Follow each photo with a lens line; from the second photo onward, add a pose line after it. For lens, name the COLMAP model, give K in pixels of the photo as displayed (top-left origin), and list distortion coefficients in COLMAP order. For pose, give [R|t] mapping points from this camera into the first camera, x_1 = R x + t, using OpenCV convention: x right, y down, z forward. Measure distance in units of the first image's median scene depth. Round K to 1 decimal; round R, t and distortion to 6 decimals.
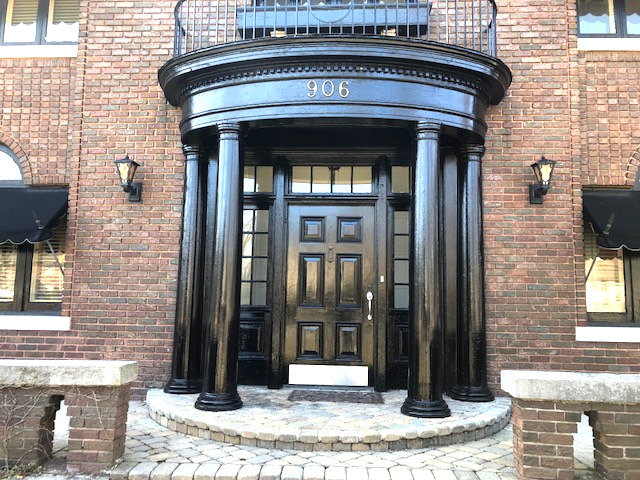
lens RADIAL K [[527.9, 0, 317.4], [0, 527.9, 236.7], [0, 0, 1]] dist [0.004835, 0.006287]
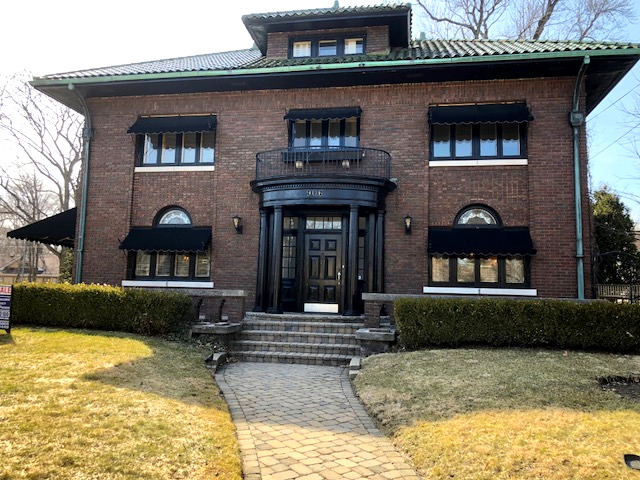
lens RADIAL K [[527.9, 0, 317.4], [0, 527.9, 236.7], [0, 0, 1]] dist [0.004835, 0.006287]
pose [[0.993559, -0.004967, -0.113208, 0.273420], [0.004108, 0.999961, -0.007820, -0.034227], [0.113243, 0.007304, 0.993541, -1.335961]]
